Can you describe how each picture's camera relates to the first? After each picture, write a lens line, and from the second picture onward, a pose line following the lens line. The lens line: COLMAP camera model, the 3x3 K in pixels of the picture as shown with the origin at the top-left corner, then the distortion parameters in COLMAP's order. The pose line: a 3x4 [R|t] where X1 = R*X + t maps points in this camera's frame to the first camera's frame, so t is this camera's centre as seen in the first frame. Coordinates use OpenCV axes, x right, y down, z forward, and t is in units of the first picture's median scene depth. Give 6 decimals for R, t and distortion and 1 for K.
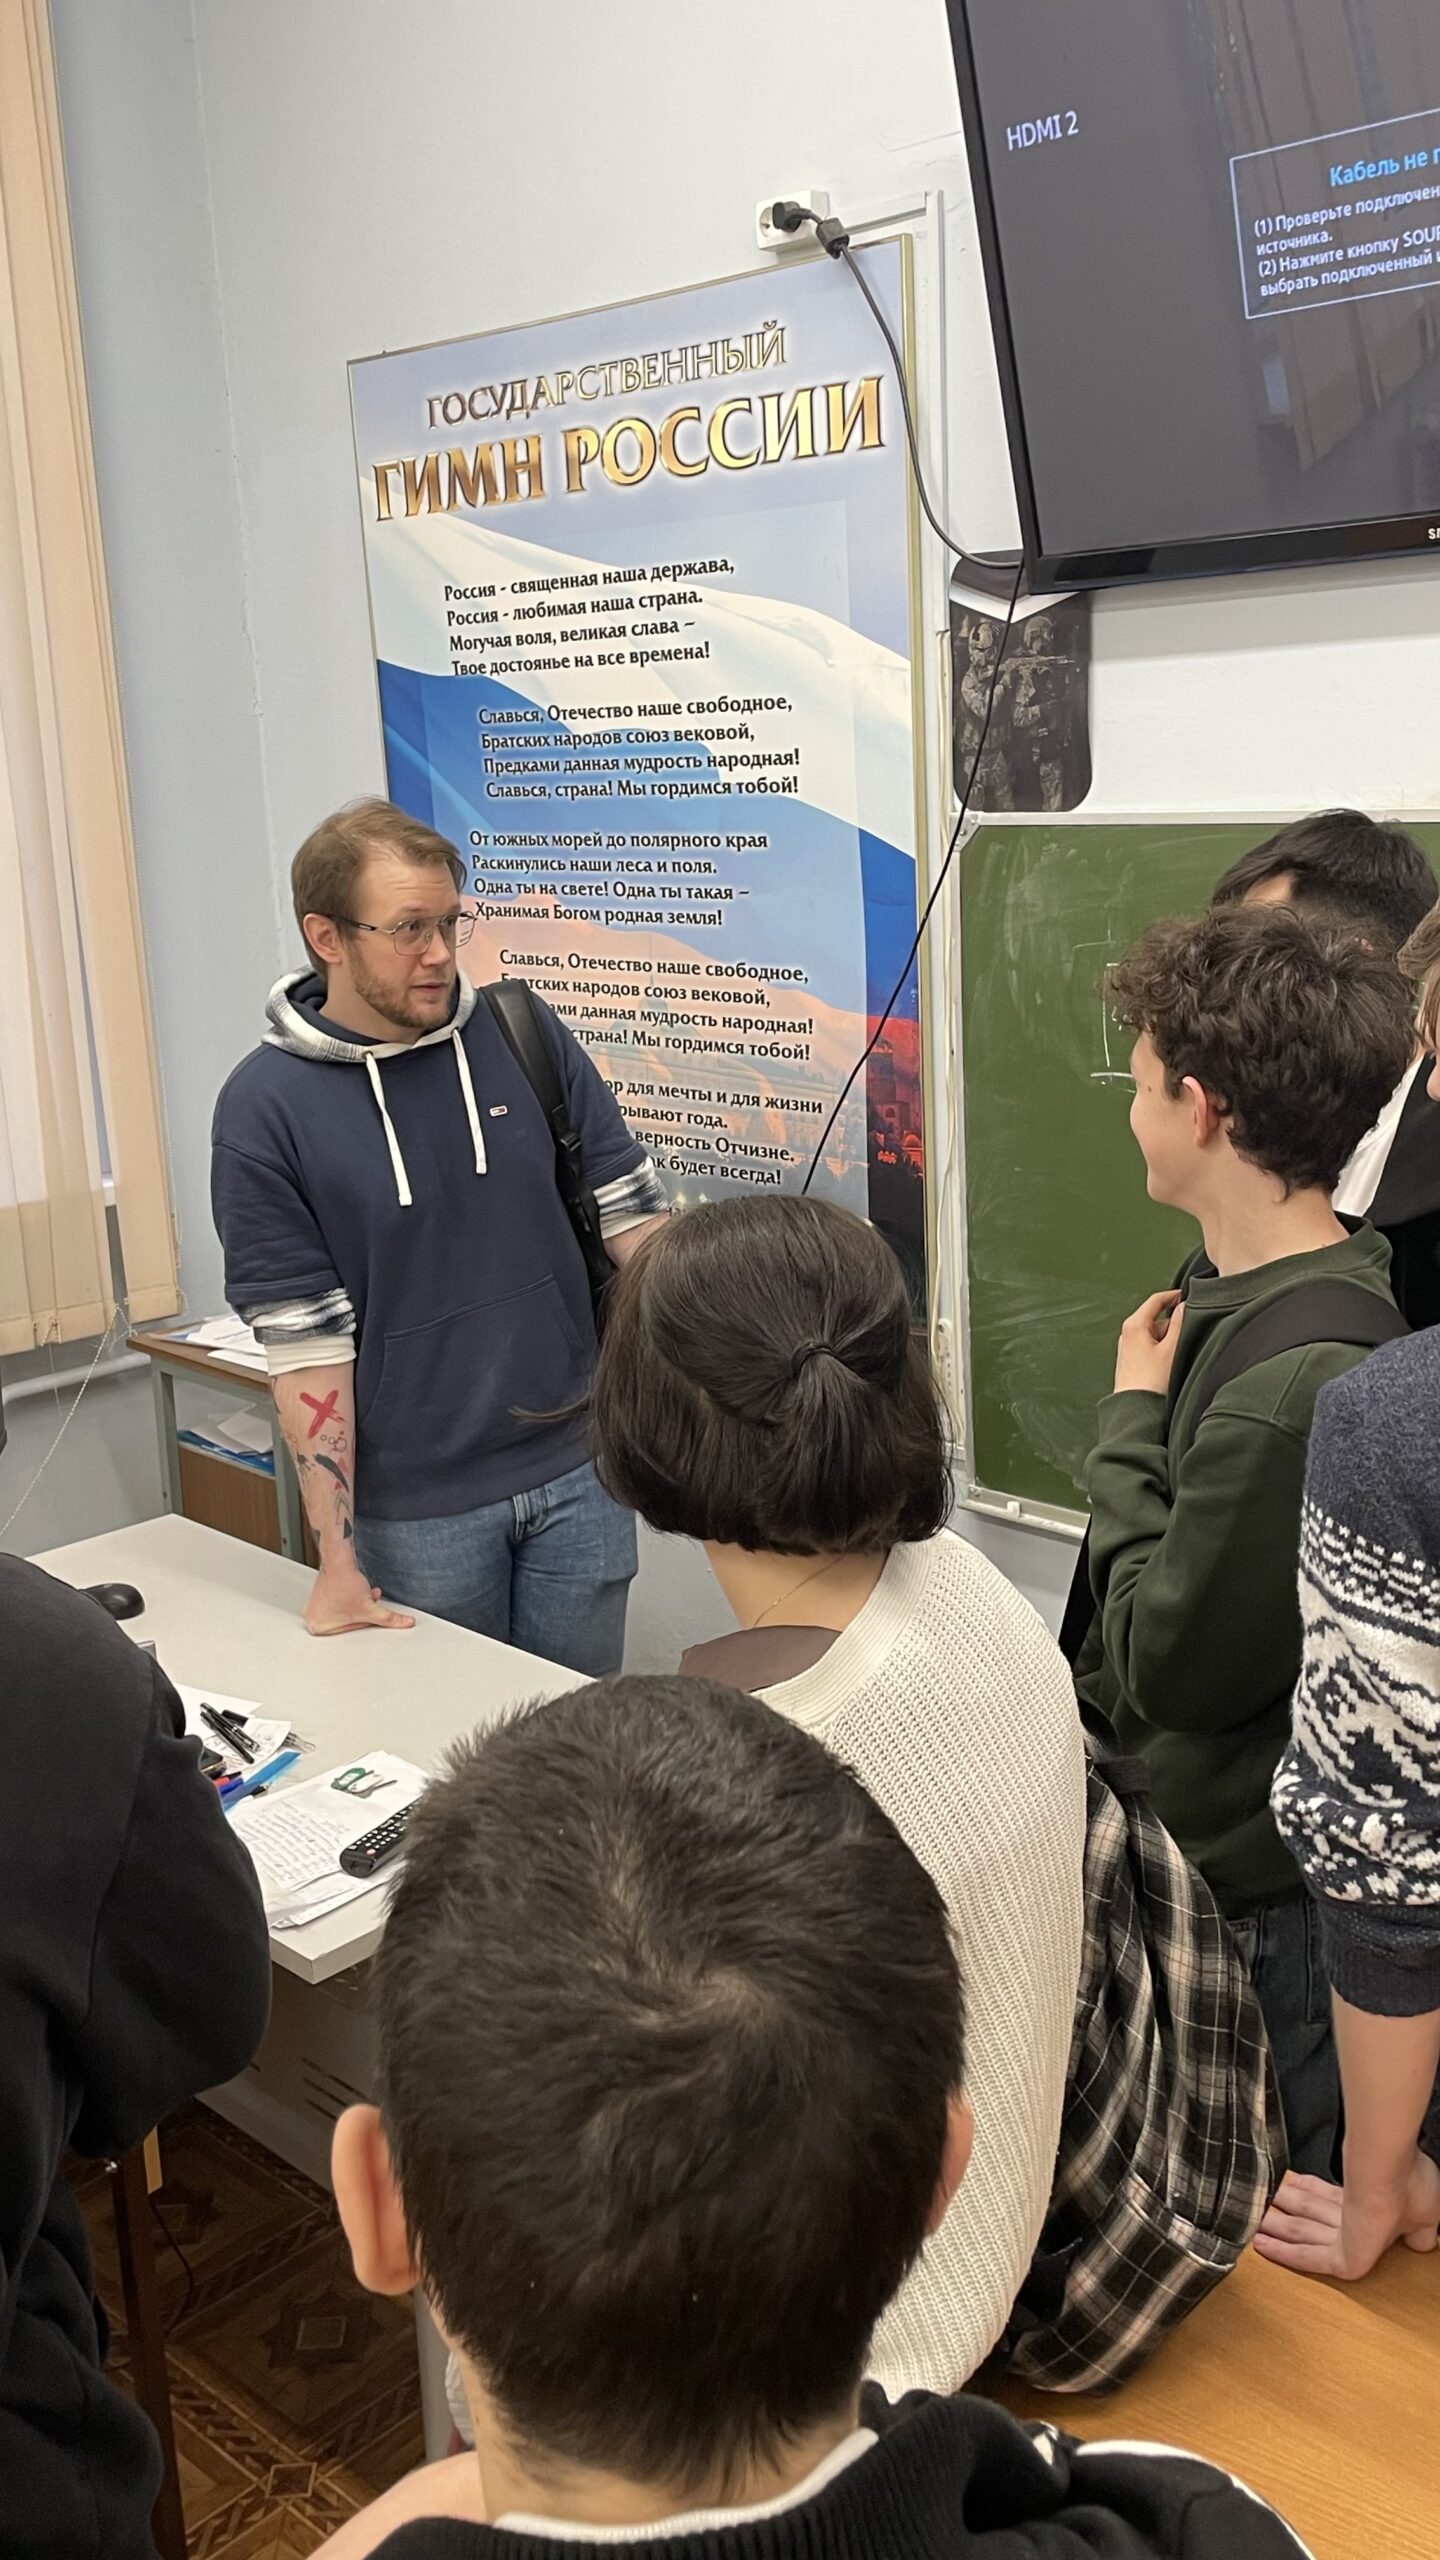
lens RADIAL K [[2288.4, 0, 757.6], [0, 2288.4, 1284.4], [0, 0, 1]] dist [0.125635, -0.205123]
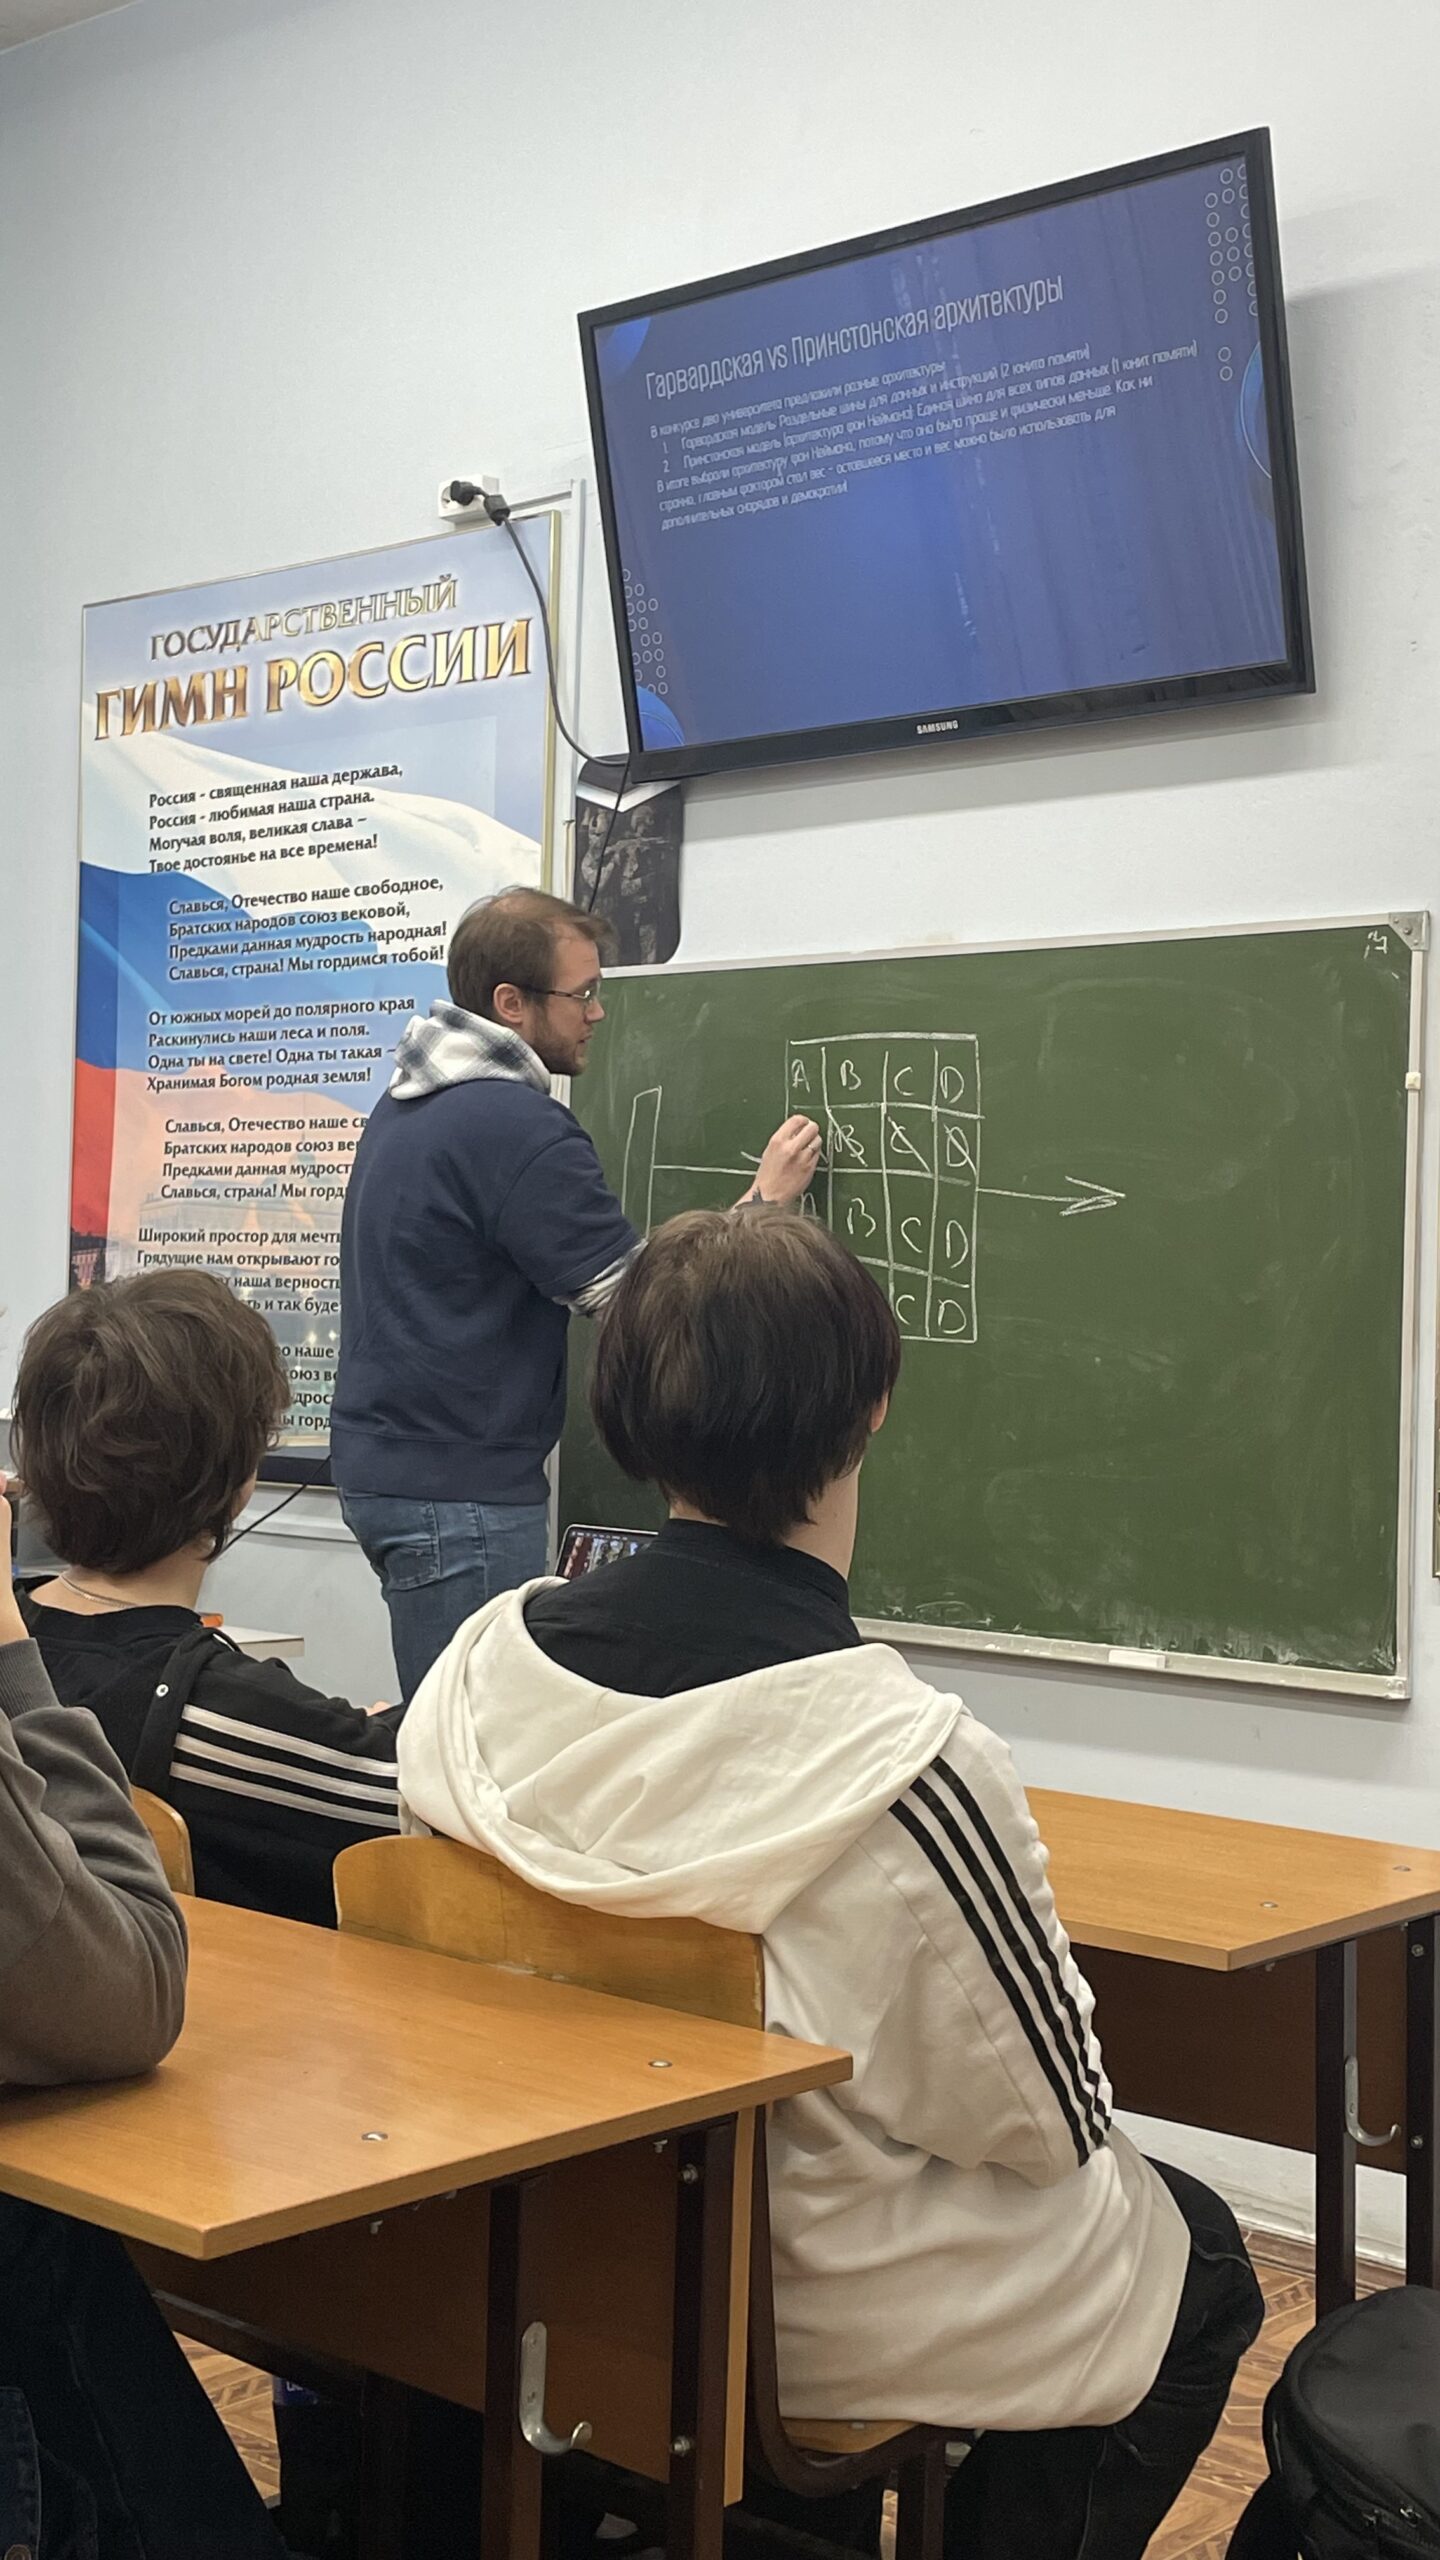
lens RADIAL K [[3099.6, 0, 720.0], [0, 3099.6, 1280.0], [0, 0, 1]] dist [0.139689, 0.005288]
pose [[0.996119, 0.075252, 0.045655, 0.090314], [-0.061219, 0.965021, -0.254924, 0.303284], [-0.063242, 0.251140, 0.965883, -0.423119]]
